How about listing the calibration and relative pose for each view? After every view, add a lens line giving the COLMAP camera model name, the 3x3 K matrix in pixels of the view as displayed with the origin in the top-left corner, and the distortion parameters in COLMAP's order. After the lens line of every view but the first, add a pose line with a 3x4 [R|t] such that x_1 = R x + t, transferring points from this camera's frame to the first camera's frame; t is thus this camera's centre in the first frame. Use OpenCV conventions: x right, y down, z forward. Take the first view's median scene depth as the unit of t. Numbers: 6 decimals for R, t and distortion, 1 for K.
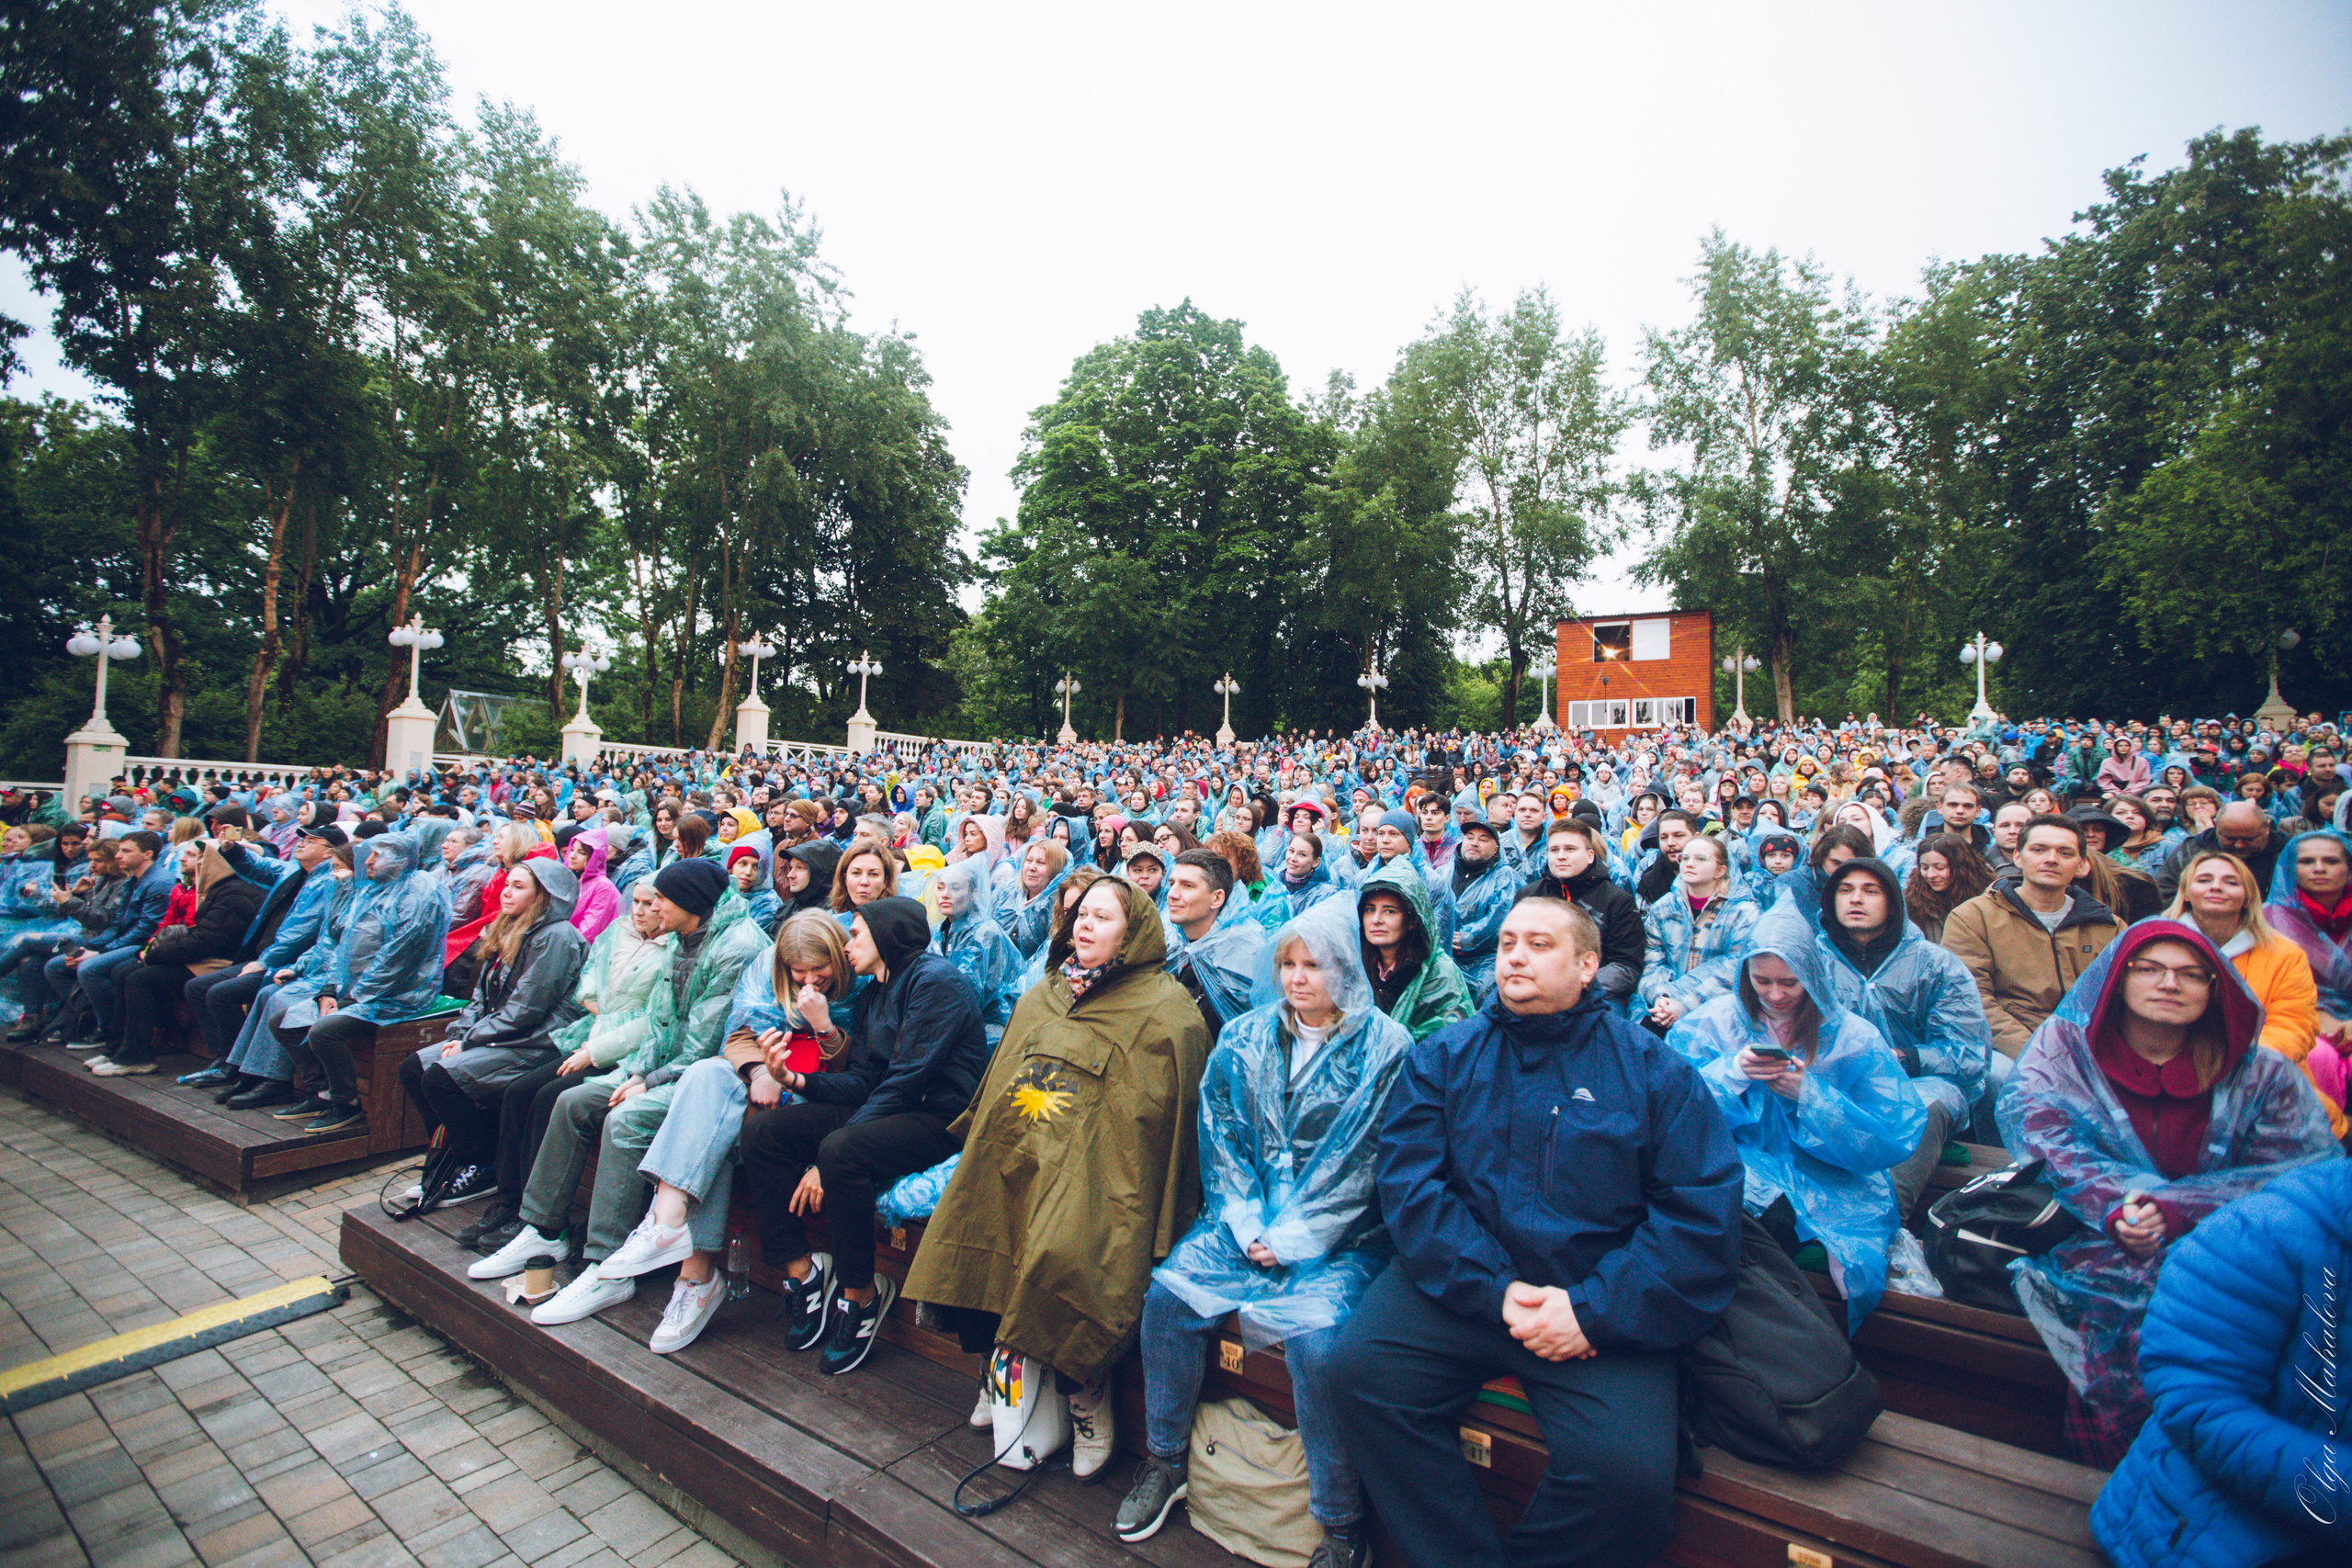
lens RADIAL K [[1099.2, 0, 1176.0], [0, 1099.2, 784.0], [0, 0, 1]] dist [-0.004254, -0.000555]
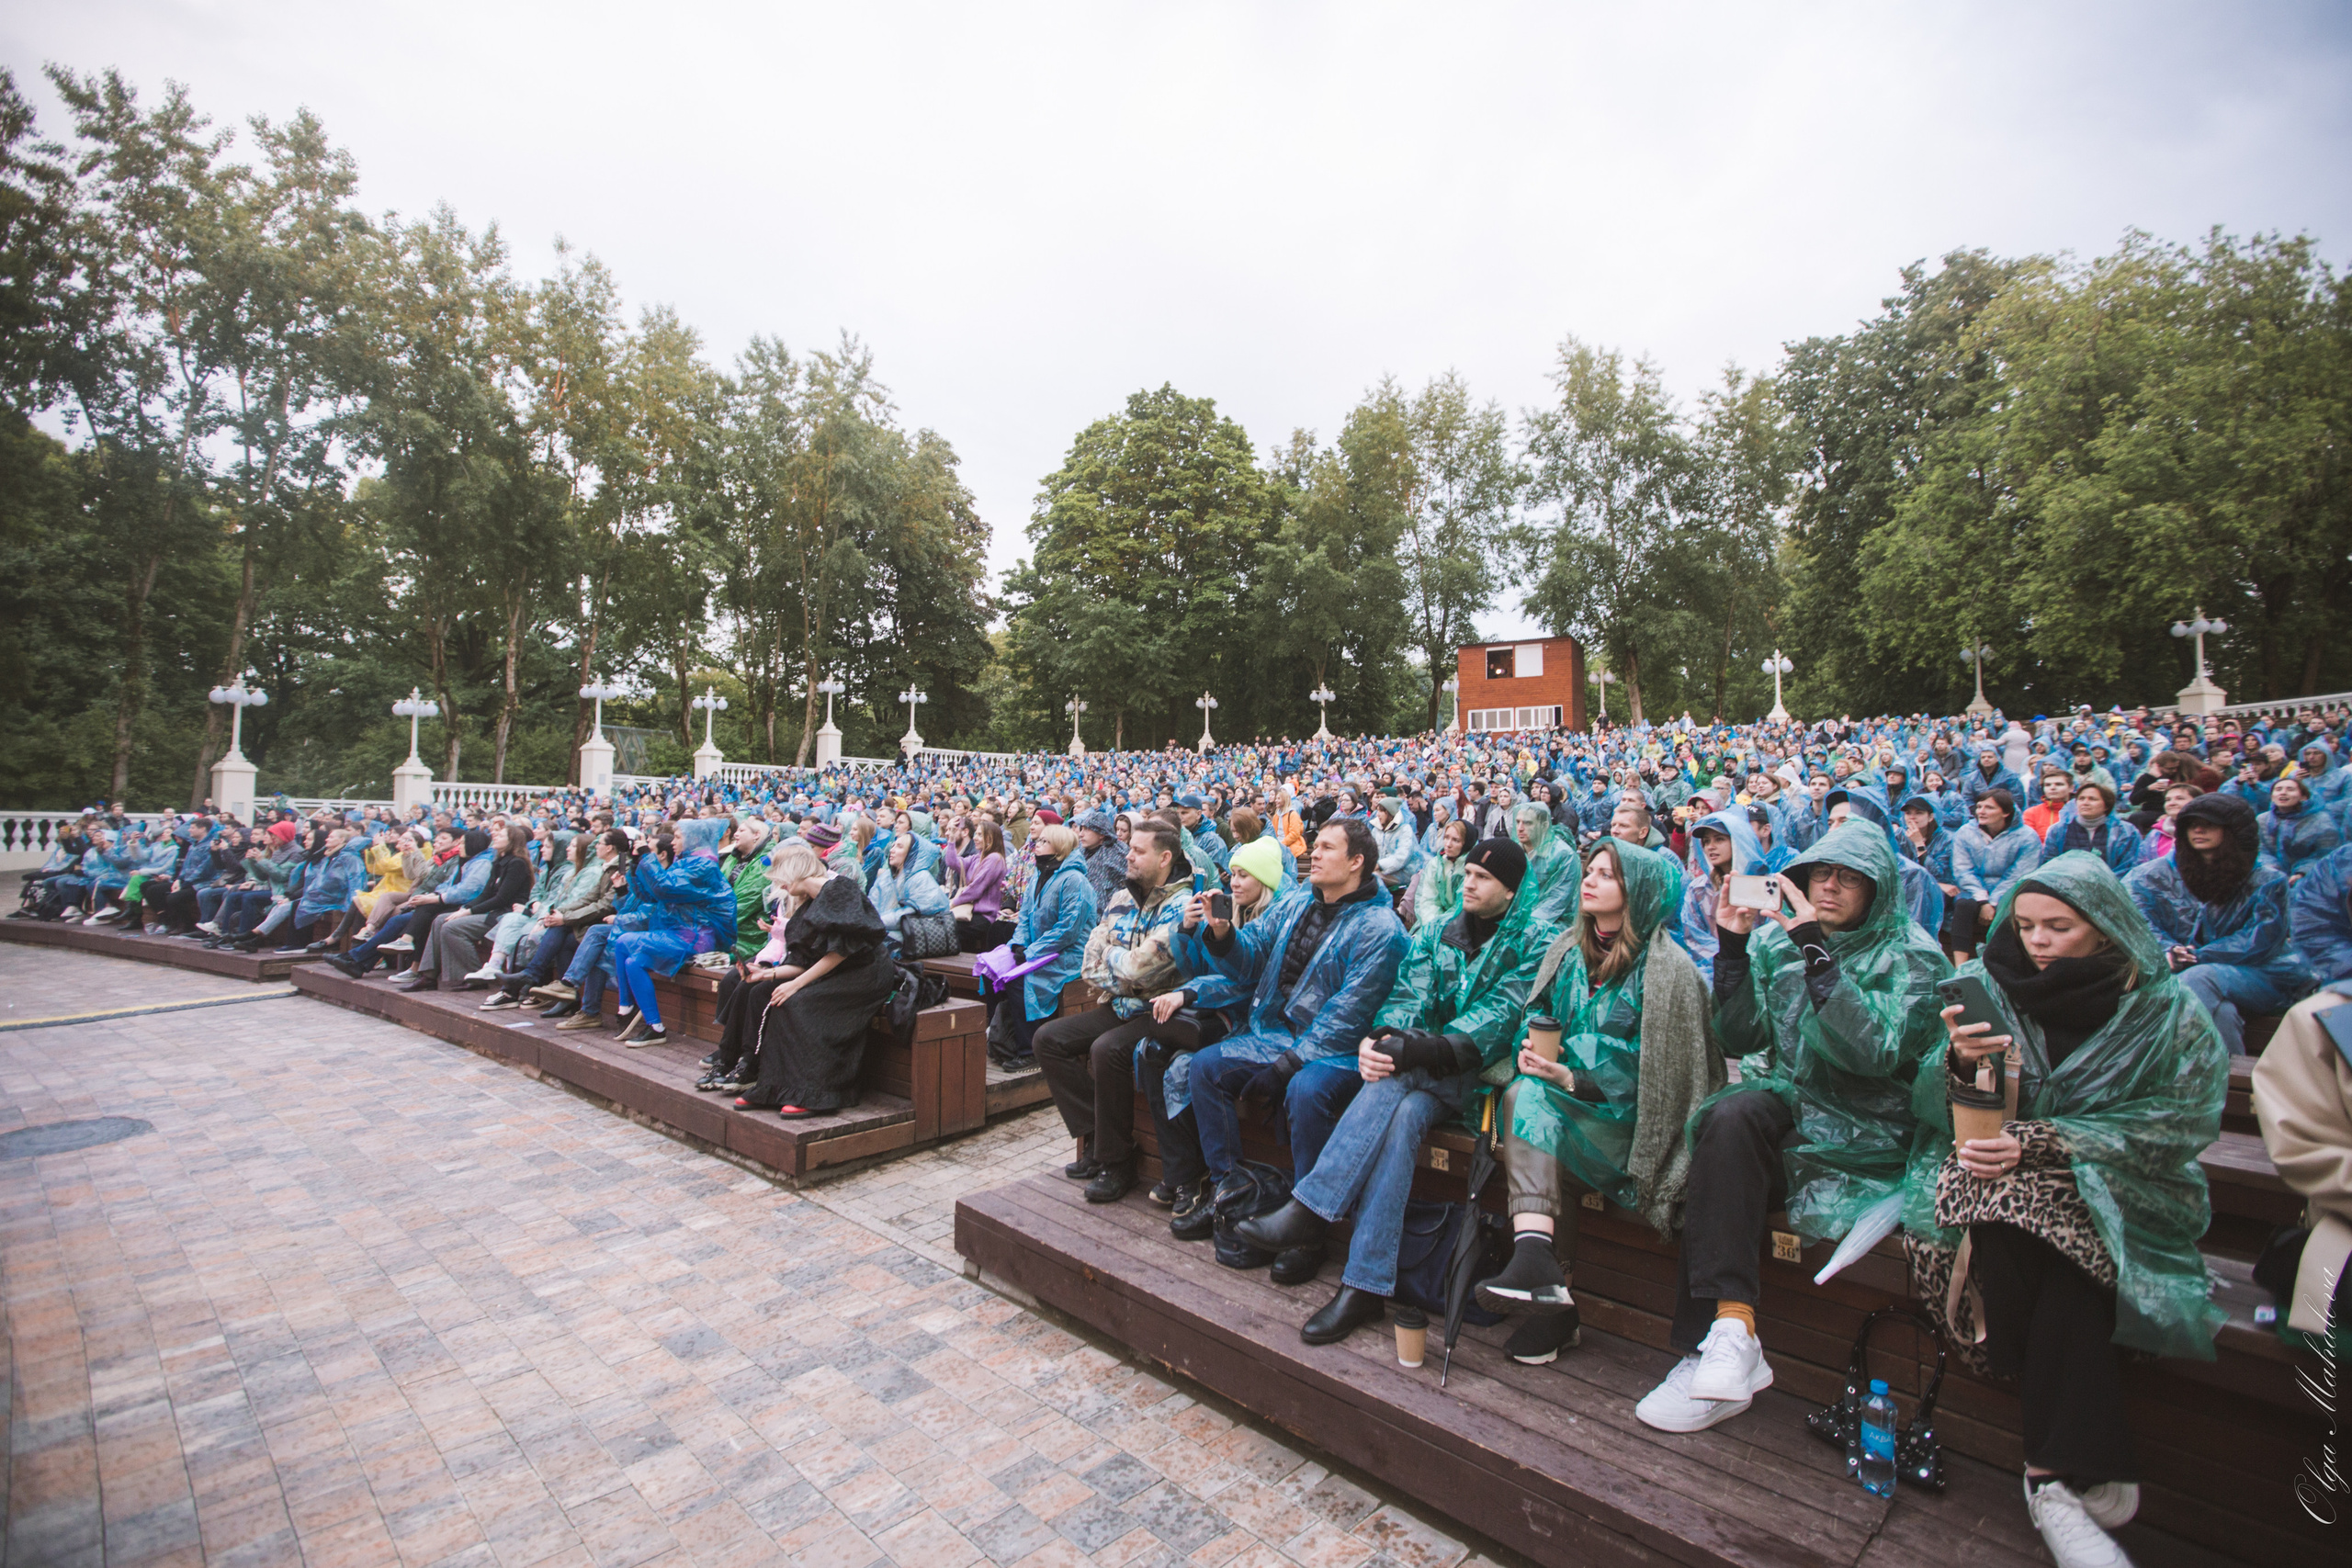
lens RADIAL K [[1242.0, 0, 1176.0], [0, 1242.0, 784.0], [0, 0, 1]] dist [-0.005599, -0.000670]
pose [[0.998656, -0.024833, -0.045493, 0.079772], [0.024737, 0.999690, -0.002674, 0.004344], [0.045545, 0.001545, 0.998961, -0.409764]]
